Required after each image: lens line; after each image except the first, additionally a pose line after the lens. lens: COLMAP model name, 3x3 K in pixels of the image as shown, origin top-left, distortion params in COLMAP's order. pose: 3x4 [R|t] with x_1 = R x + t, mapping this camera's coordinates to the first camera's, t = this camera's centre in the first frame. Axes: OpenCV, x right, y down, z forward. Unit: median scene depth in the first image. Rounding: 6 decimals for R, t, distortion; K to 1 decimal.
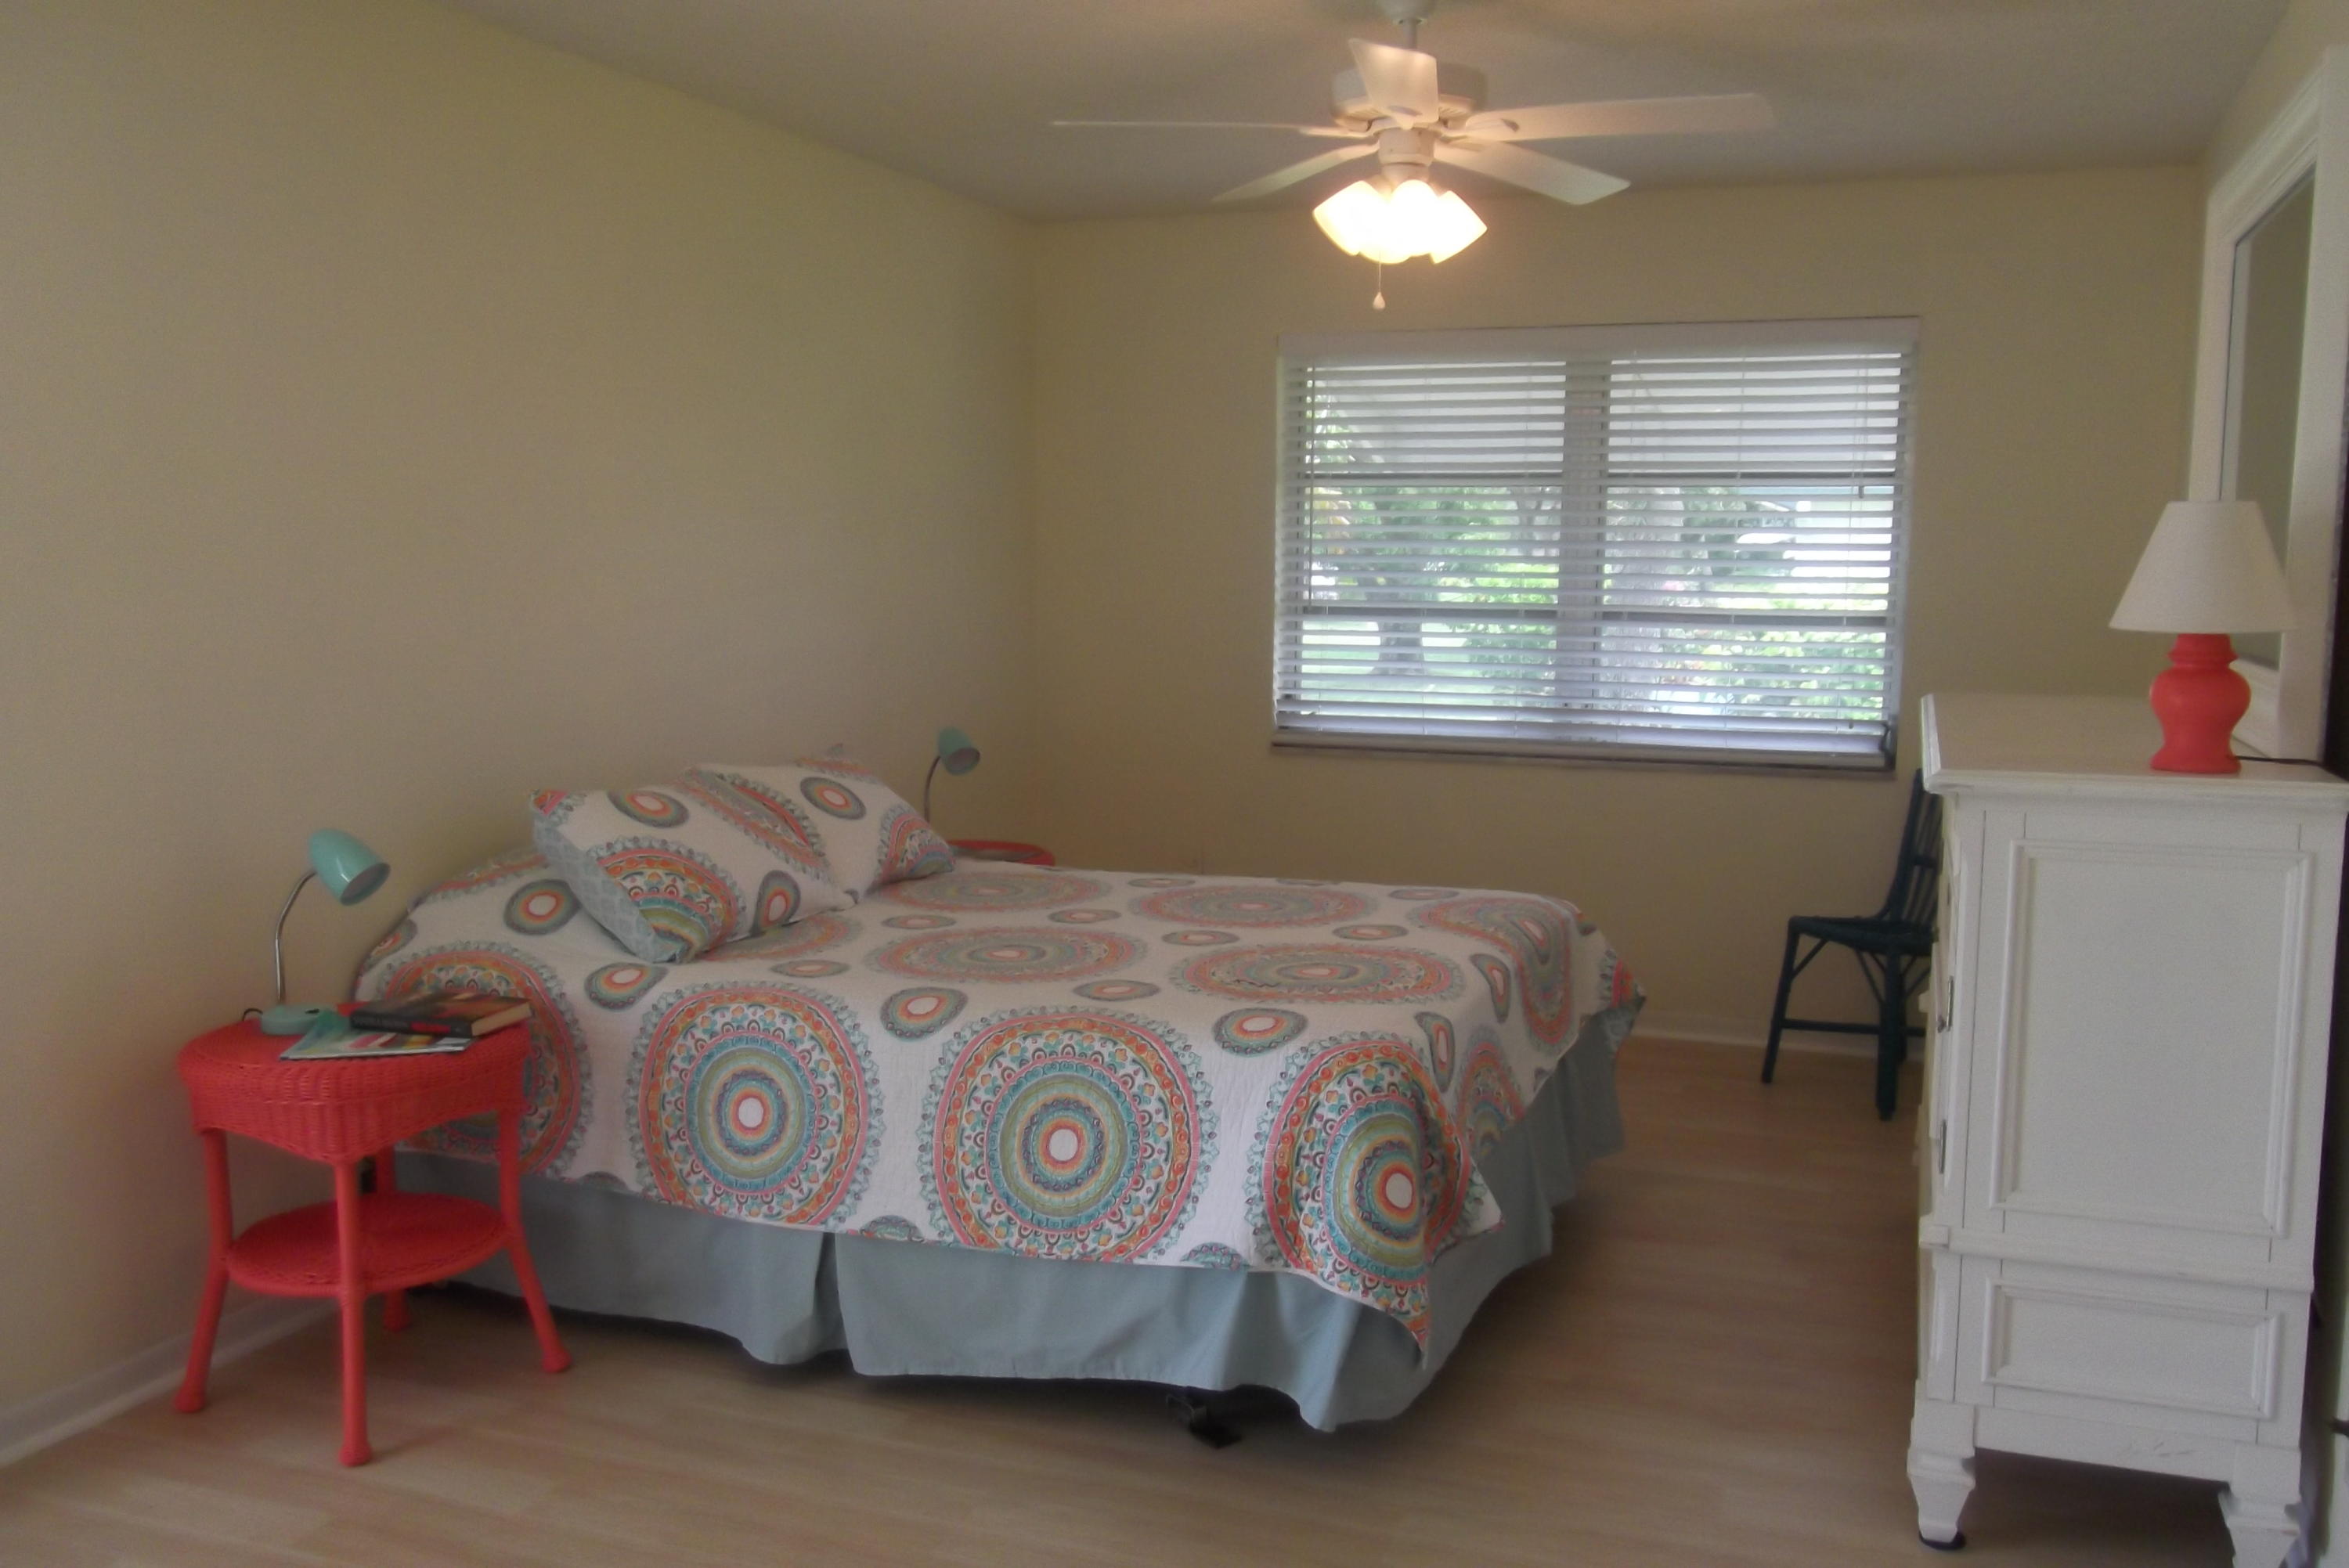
lens RADIAL K [[2030.8, 0, 1174.5], [0, 2030.8, 784.0], [0, 0, 1]] dist [0.001252, 0.007633]
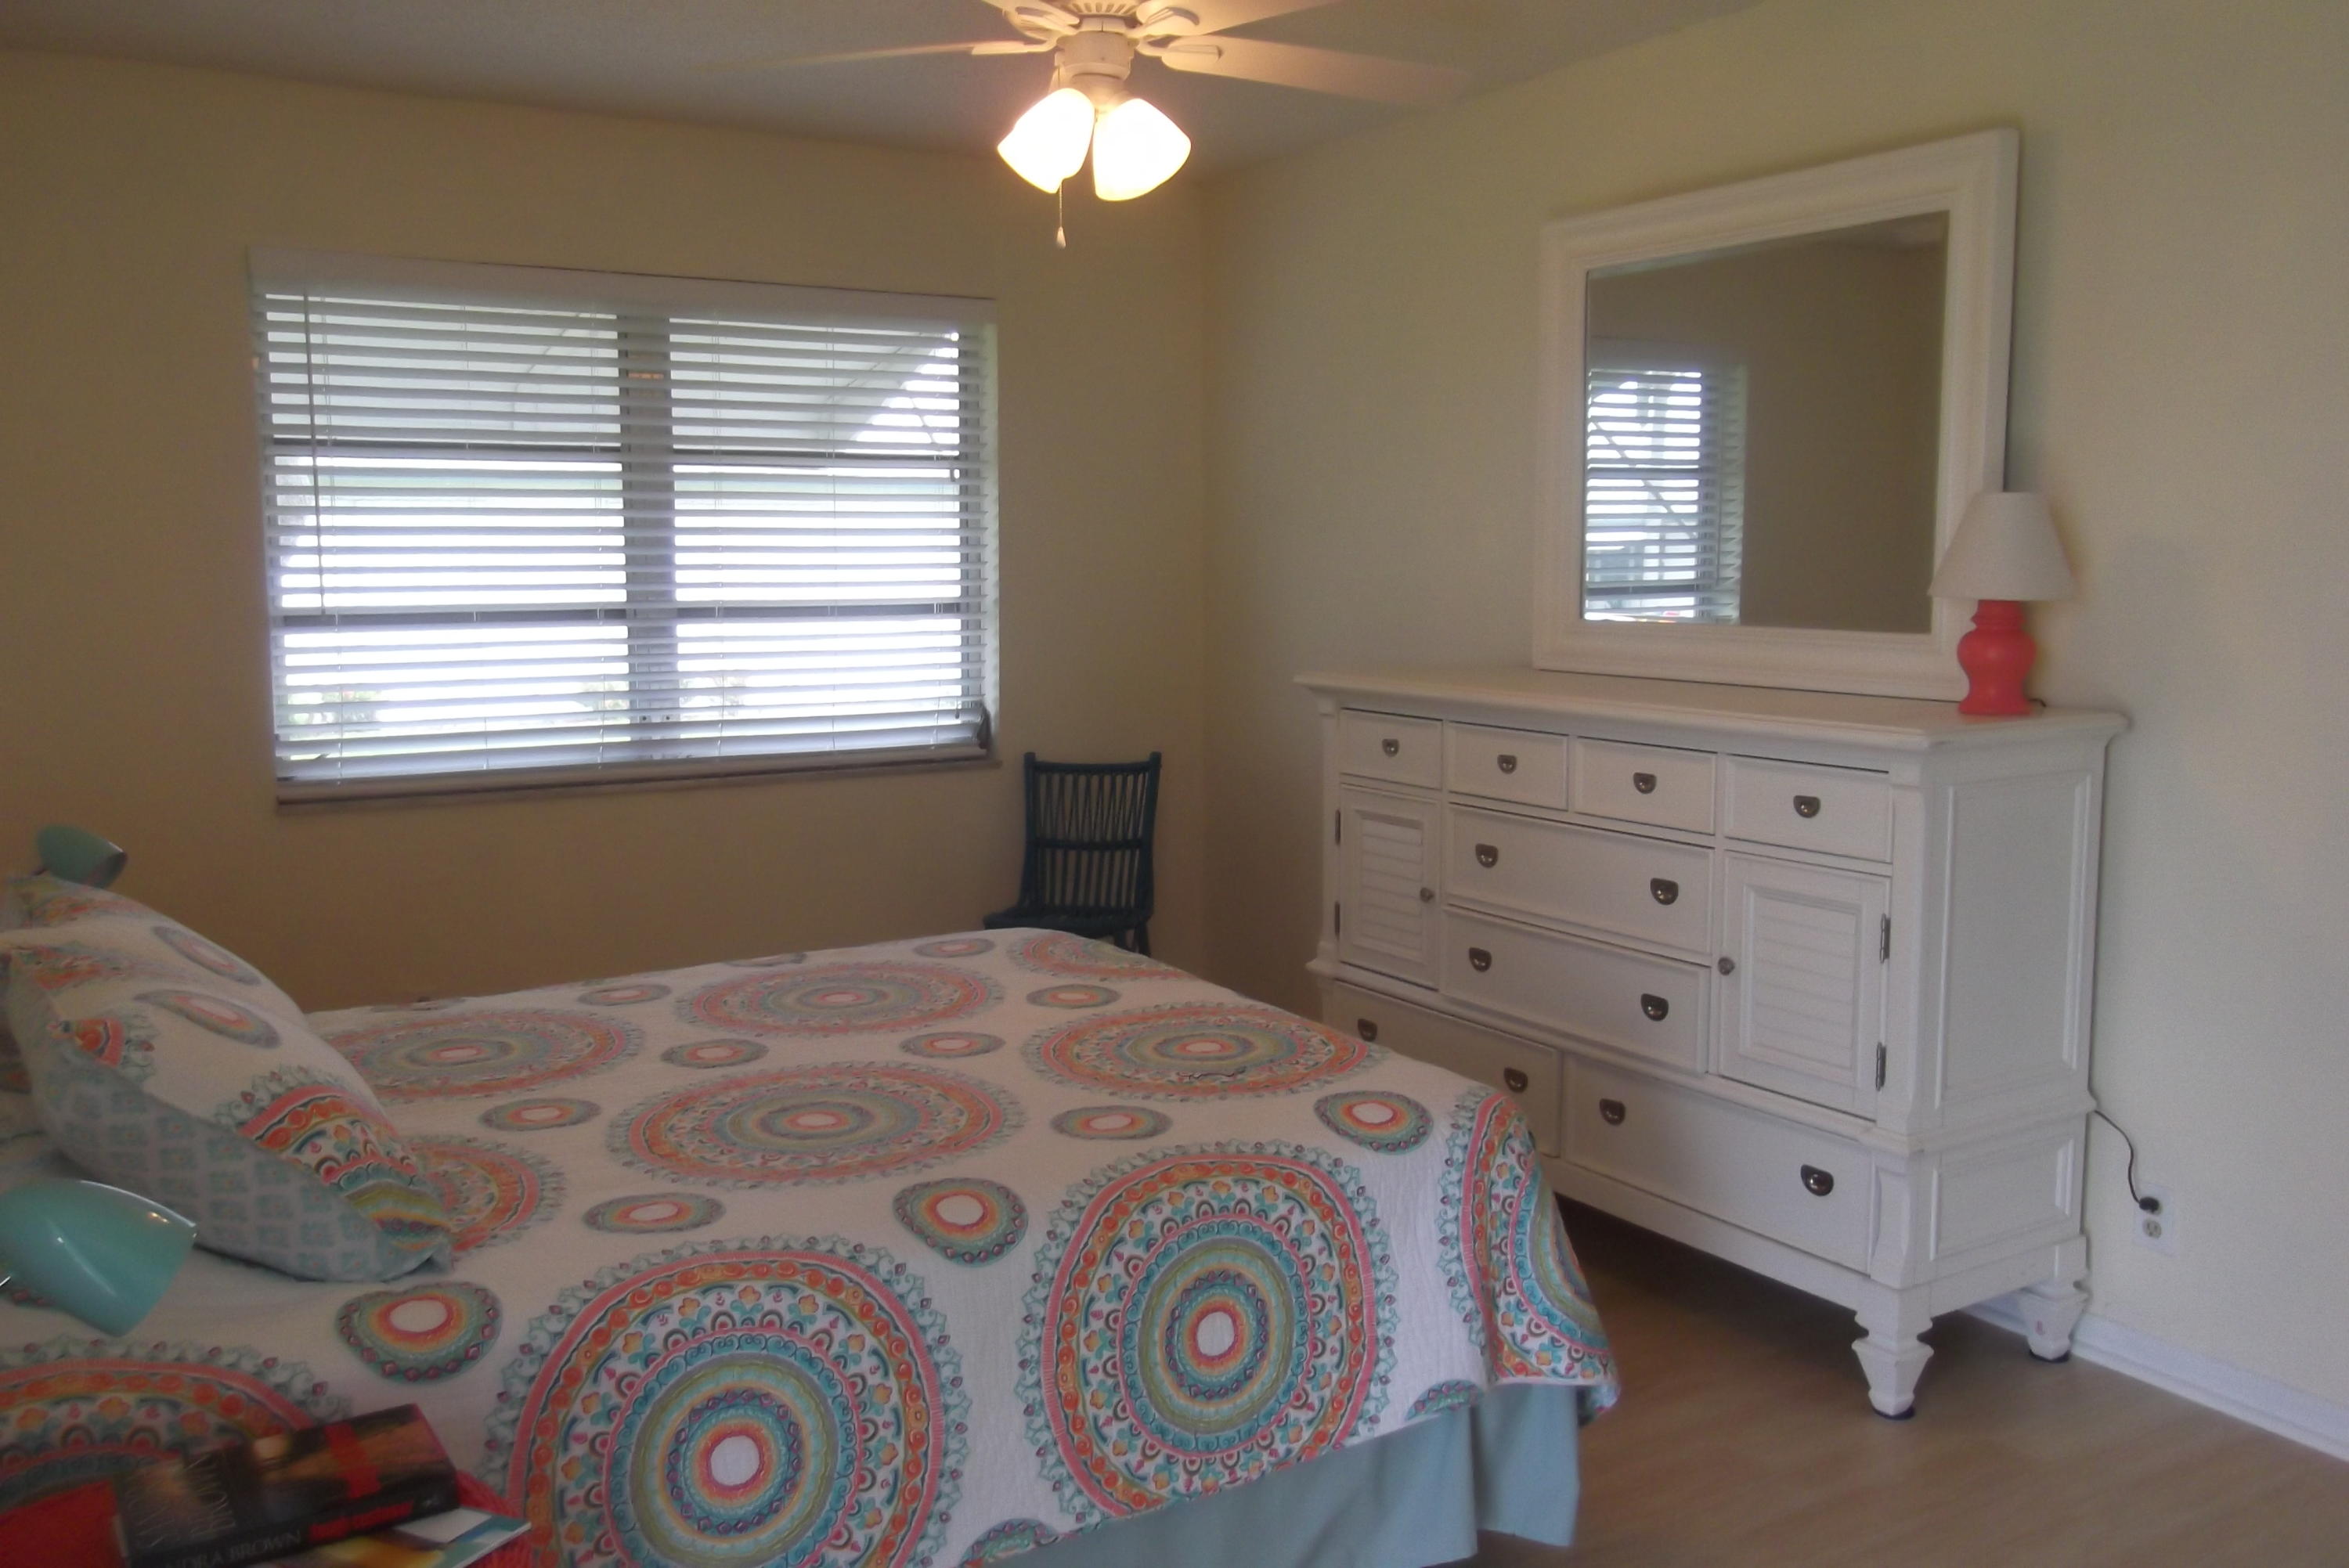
lens RADIAL K [[2030.8, 0, 1174.5], [0, 2030.8, 784.0], [0, 0, 1]] dist [0.001252, 0.007633]
pose [[0.600382, -0.104953, 0.792797, -0.623249], [0.098837, 0.993489, 0.056673, -0.066986], [-0.793582, 0.044332, 0.606846, 0.534343]]
